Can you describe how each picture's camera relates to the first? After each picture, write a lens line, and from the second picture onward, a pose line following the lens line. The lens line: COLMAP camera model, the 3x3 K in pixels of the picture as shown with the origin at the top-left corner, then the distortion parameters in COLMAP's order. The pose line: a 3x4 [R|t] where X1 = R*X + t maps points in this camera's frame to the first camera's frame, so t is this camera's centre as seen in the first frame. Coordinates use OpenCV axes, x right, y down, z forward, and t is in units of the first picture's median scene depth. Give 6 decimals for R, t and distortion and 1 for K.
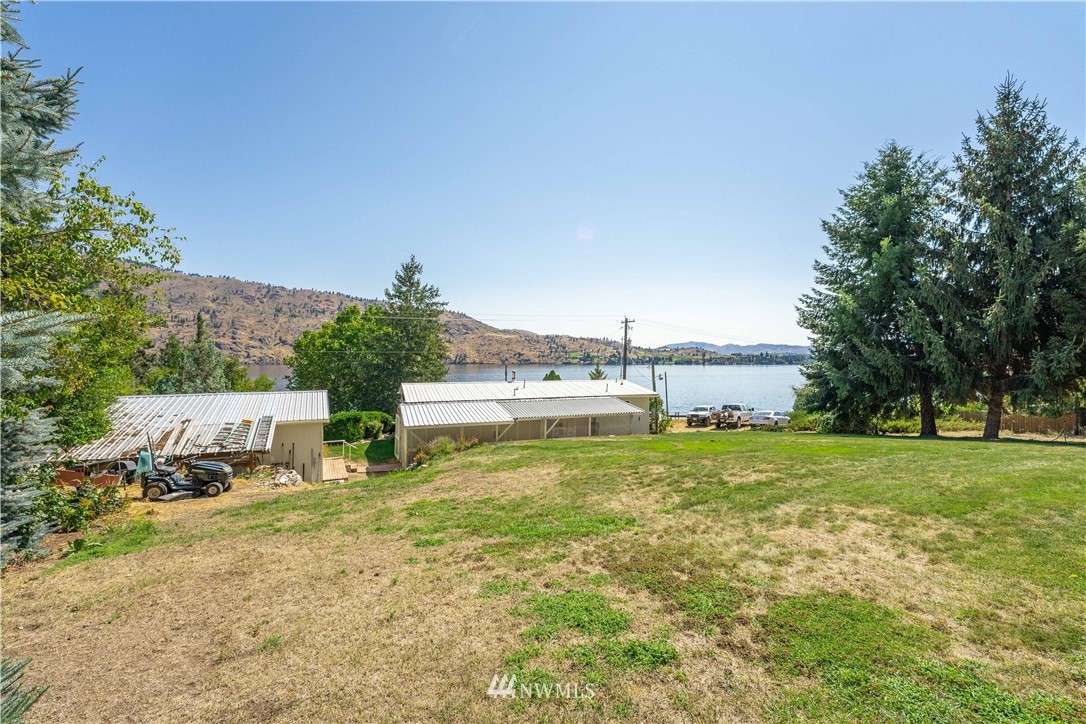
lens RADIAL K [[433.4, 0, 539.7], [0, 433.4, 368.5], [0, 0, 1]] dist [0.002463, -0.000488]
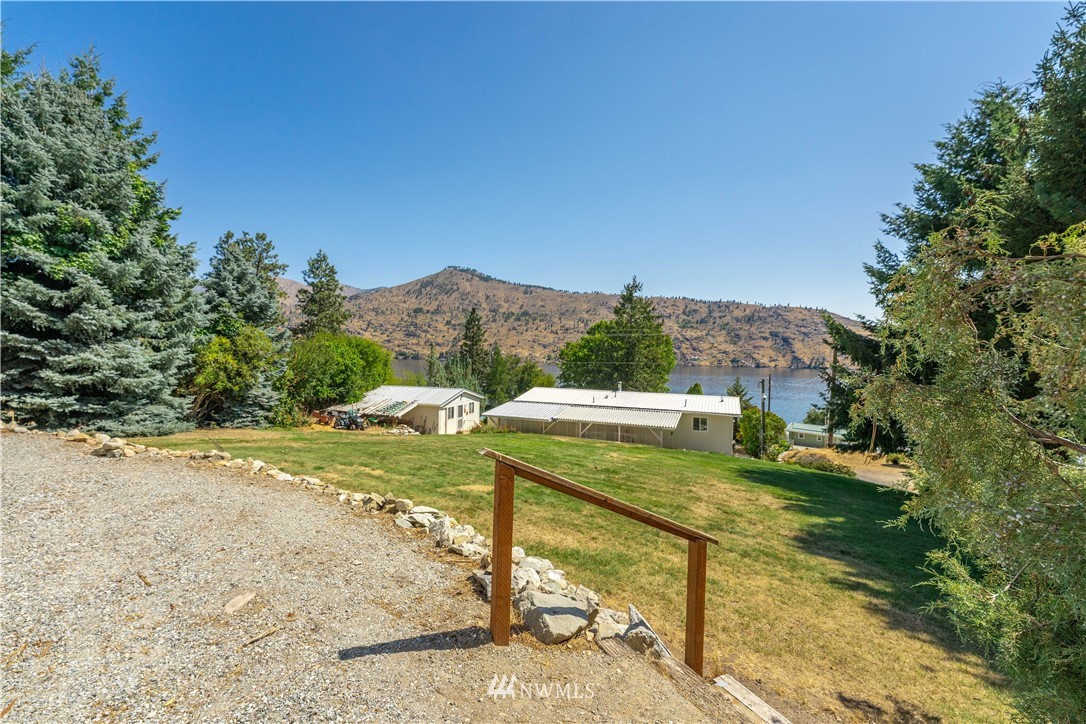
lens RADIAL K [[433.4, 0, 539.1], [0, 433.4, 372.7], [0, 0, 1]] dist [0.002463, -0.000488]
pose [[0.725375, 0.036787, -0.687370, 0.296765], [-0.032914, 0.999282, 0.018747, -0.017623], [0.687566, 0.009026, 0.726065, -0.000865]]
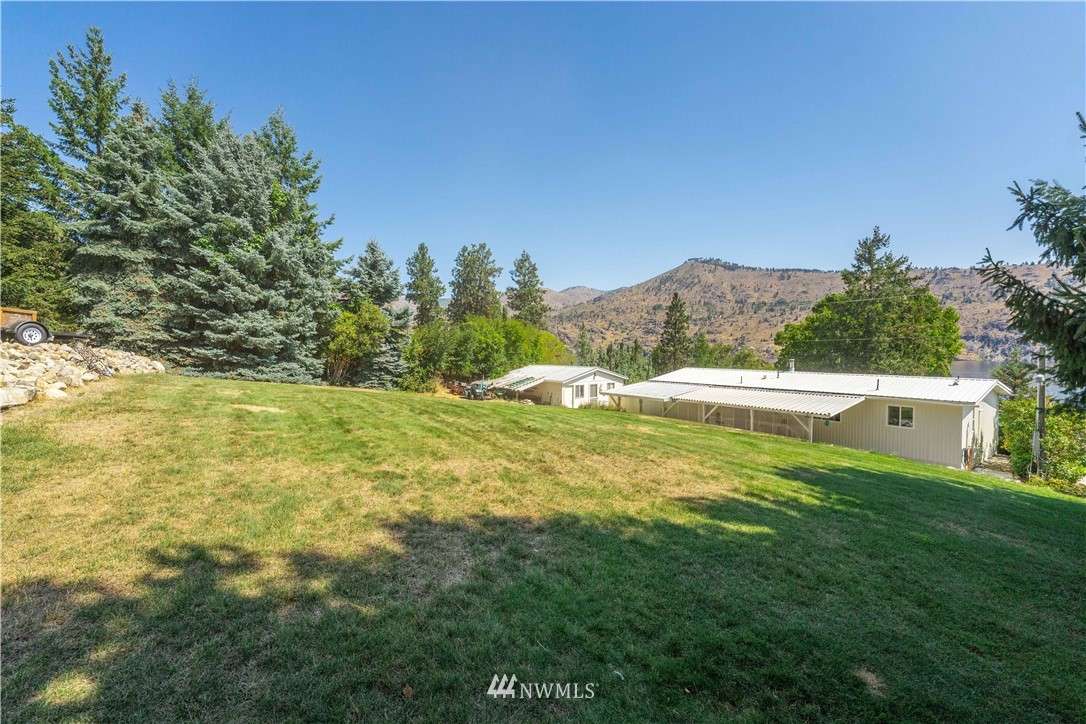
lens RADIAL K [[433.4, 0, 537.0], [0, 433.4, 371.6], [0, 0, 1]] dist [0.002463, -0.000488]
pose [[0.262106, 0.043770, -0.964046, 0.334120], [-0.024975, 0.998944, 0.038564, 0.004466], [0.964716, 0.013969, 0.262922, 0.133041]]
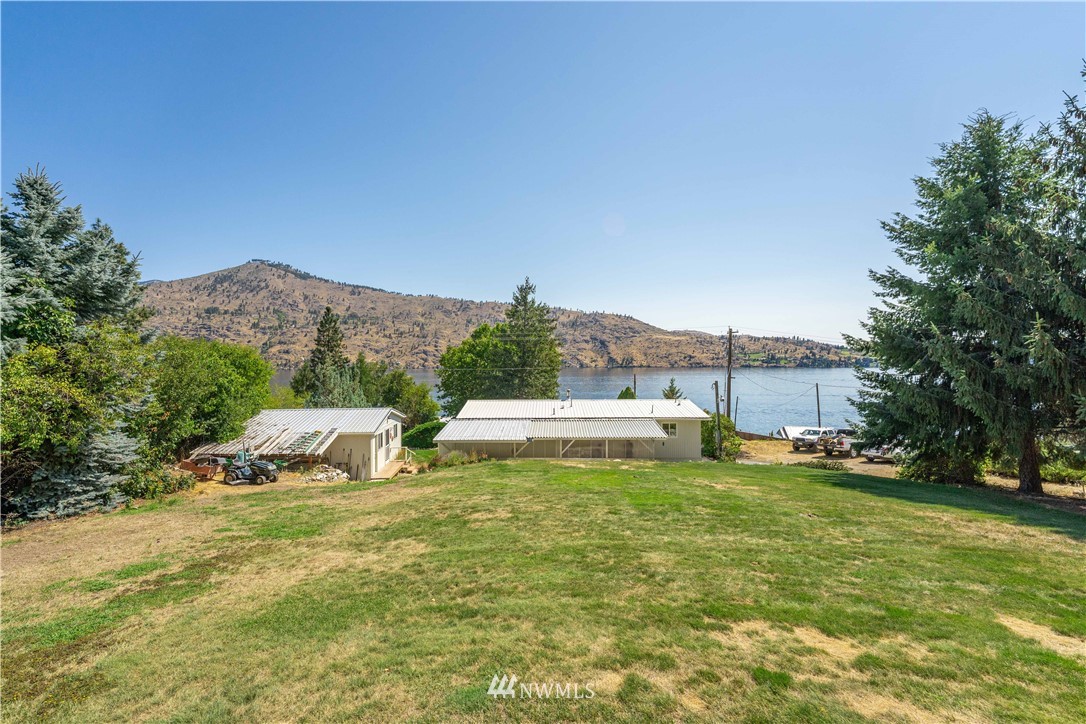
lens RADIAL K [[433.4, 0, 539.5], [0, 433.4, 374.1], [0, 0, 1]] dist [0.002463, -0.000488]
pose [[0.926976, 0.003271, -0.375107, 0.138998], [-0.001105, 0.999981, 0.005988, -0.020168], [0.375120, -0.005136, 0.926962, -0.009213]]
